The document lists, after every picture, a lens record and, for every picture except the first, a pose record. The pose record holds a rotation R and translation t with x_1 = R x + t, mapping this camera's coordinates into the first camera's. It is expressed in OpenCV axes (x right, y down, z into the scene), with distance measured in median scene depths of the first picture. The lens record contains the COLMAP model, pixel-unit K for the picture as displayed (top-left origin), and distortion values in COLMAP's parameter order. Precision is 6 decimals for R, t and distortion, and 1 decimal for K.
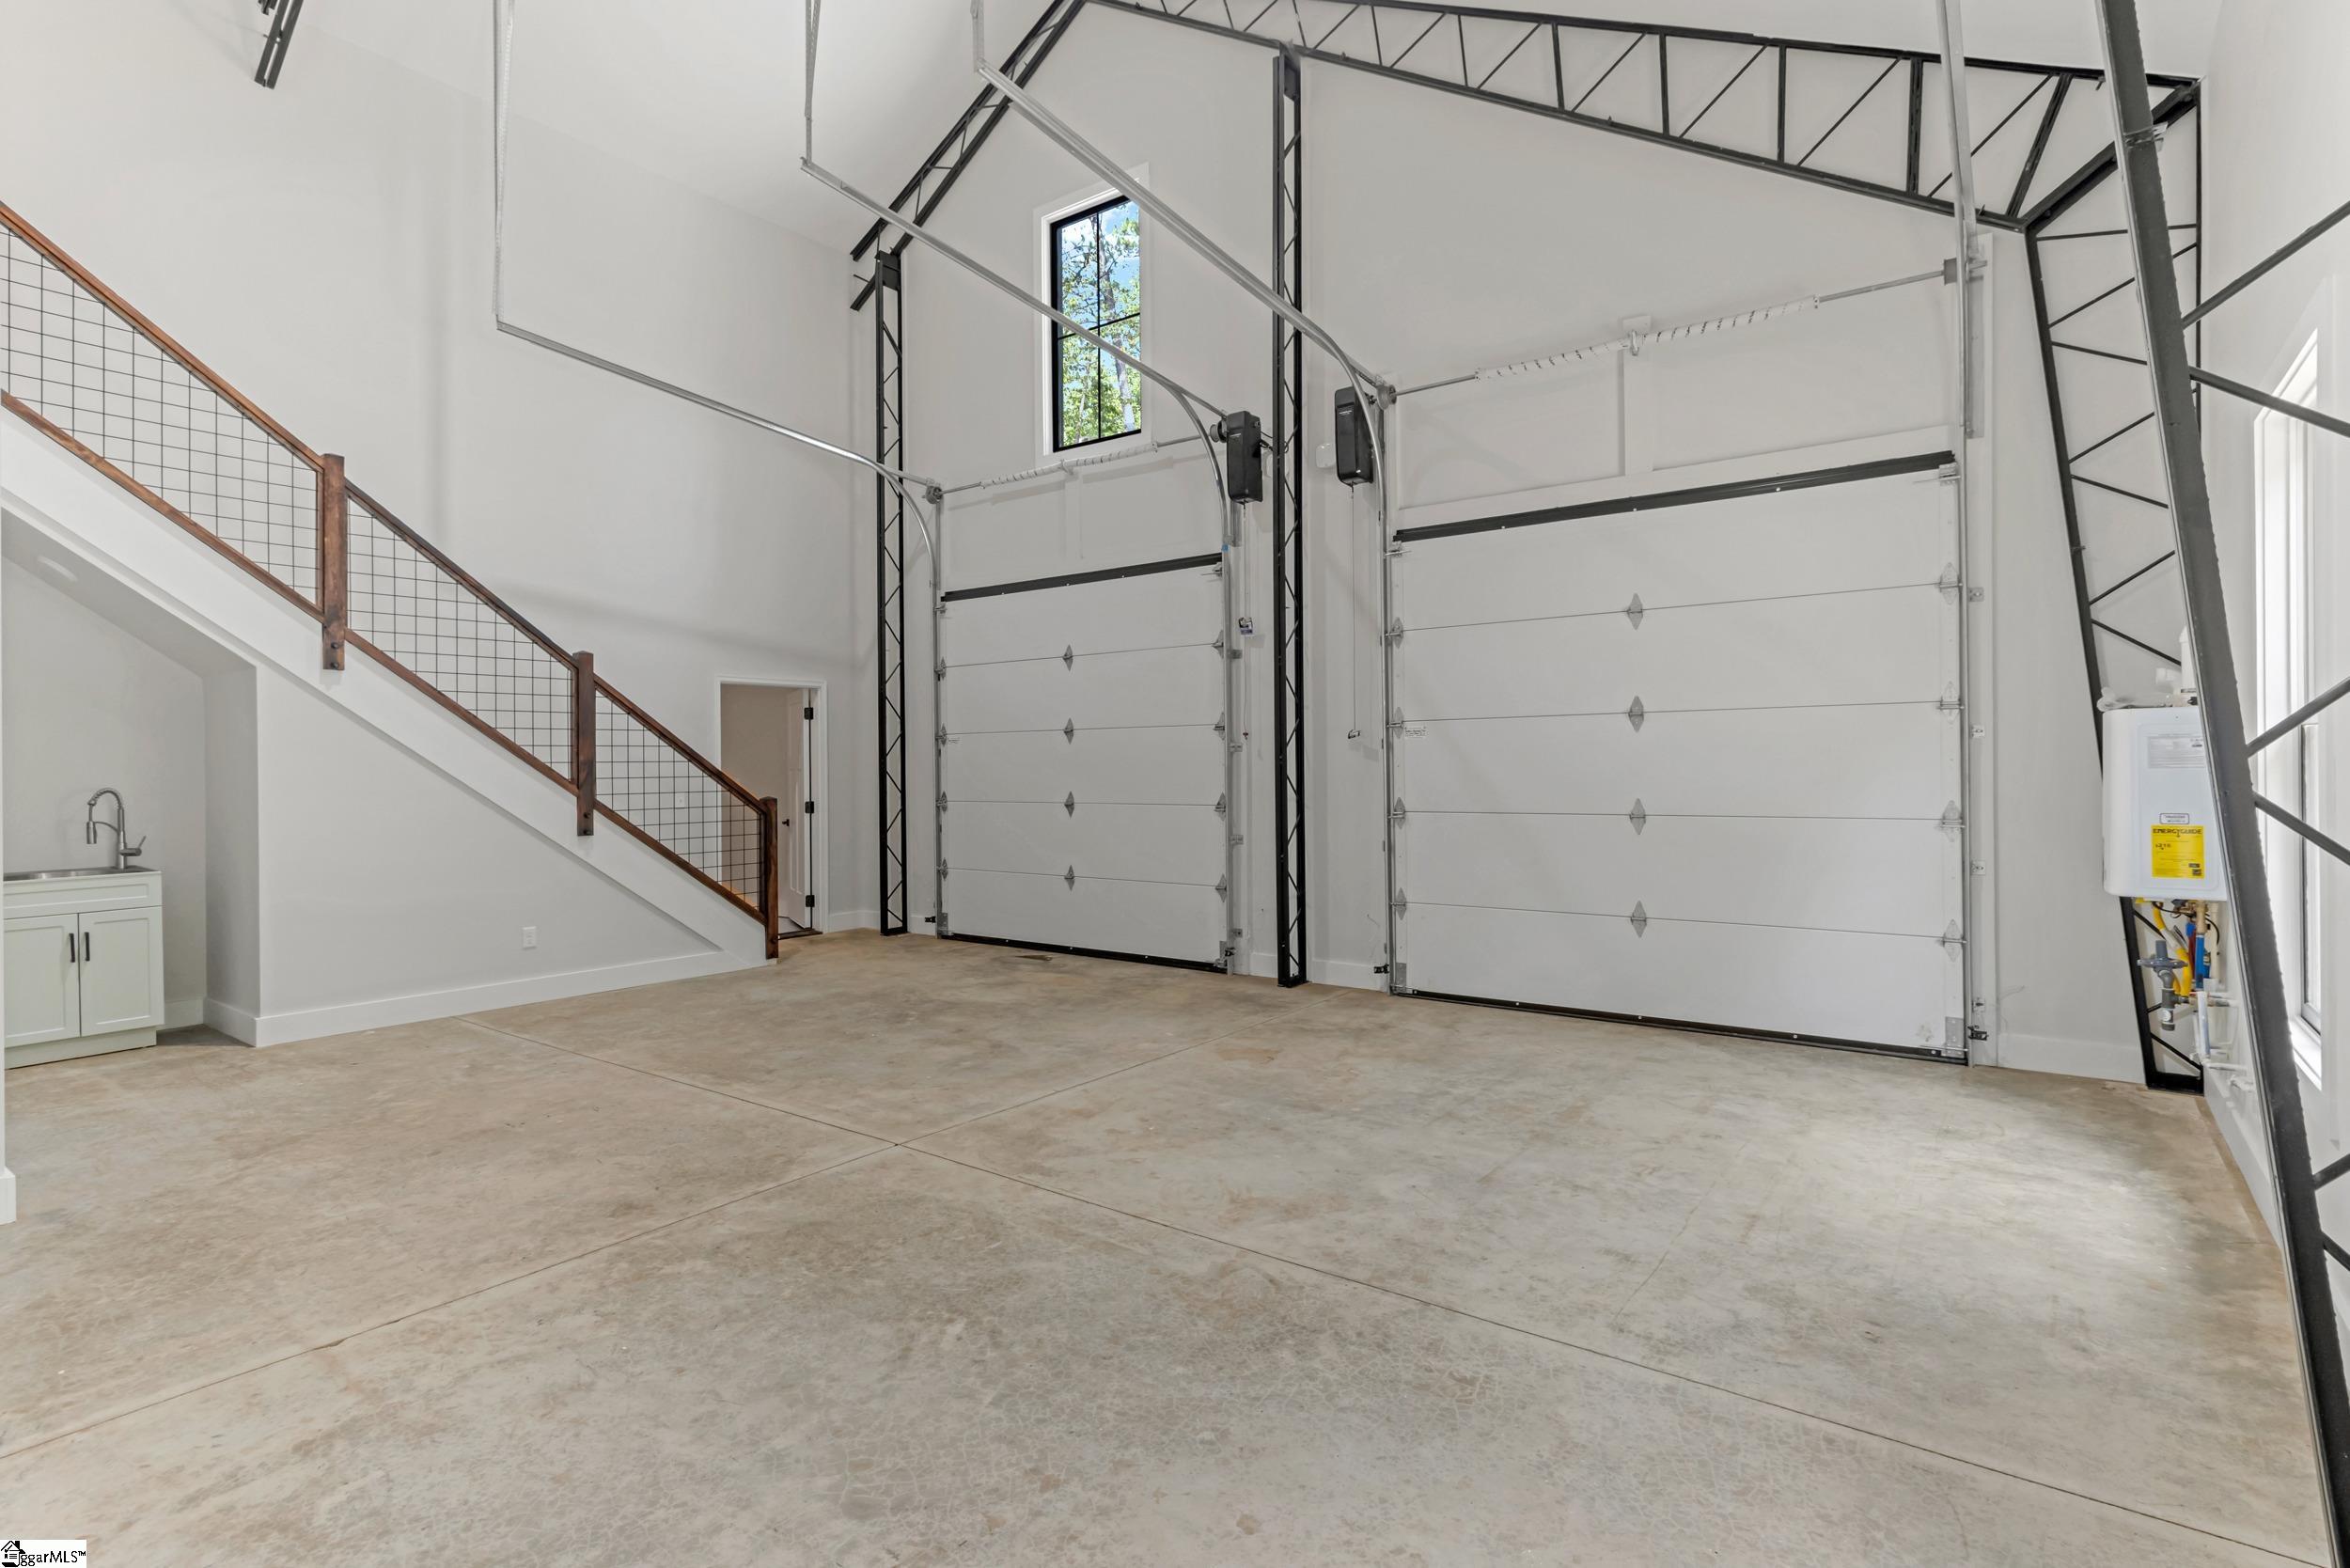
lens RADIAL K [[1146.4, 0, 1175.0], [0, 1146.4, 784.0], [0, 0, 1]] dist [-0.000756, -0.000044]
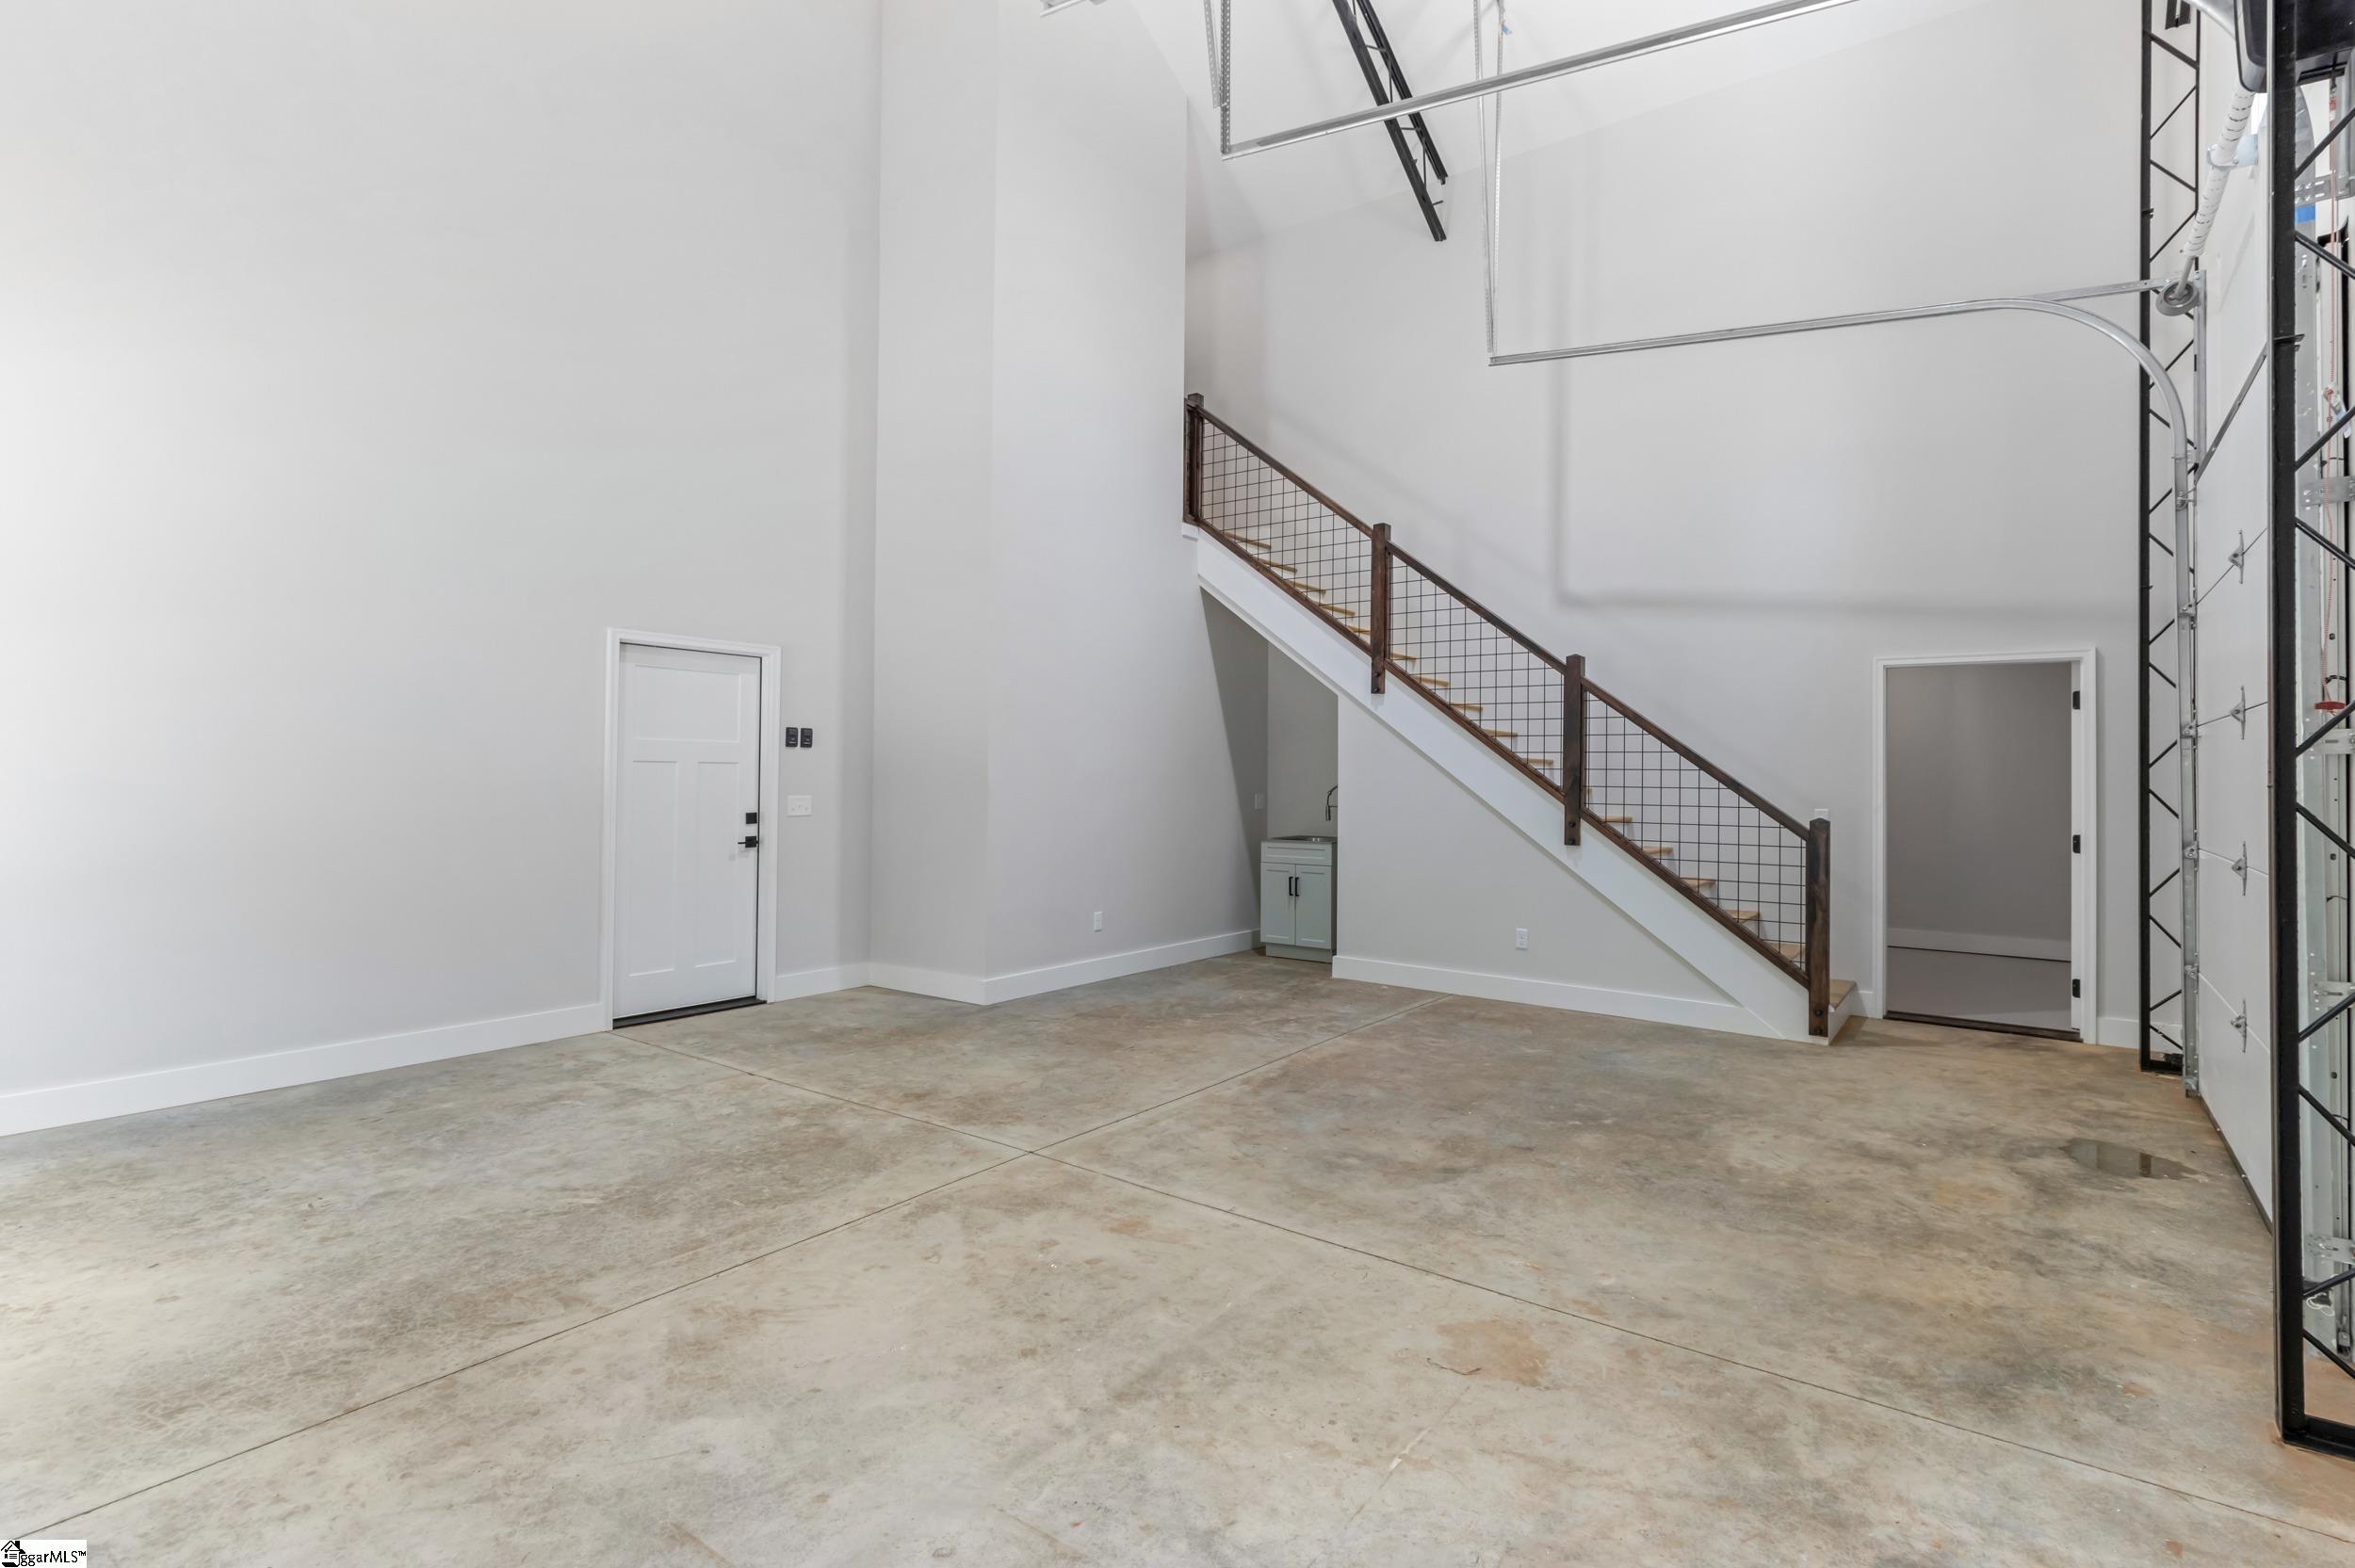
lens RADIAL K [[1134.1, 0, 1178.4], [0, 1134.1, 759.9], [0, 0, 1]] dist [0.001062, 0.000684]
pose [[0.005576, -0.001375, -0.999984, 0.744291], [-0.029959, 0.999550, -0.001541, -0.025994], [0.999536, 0.029967, 0.005533, 1.122295]]
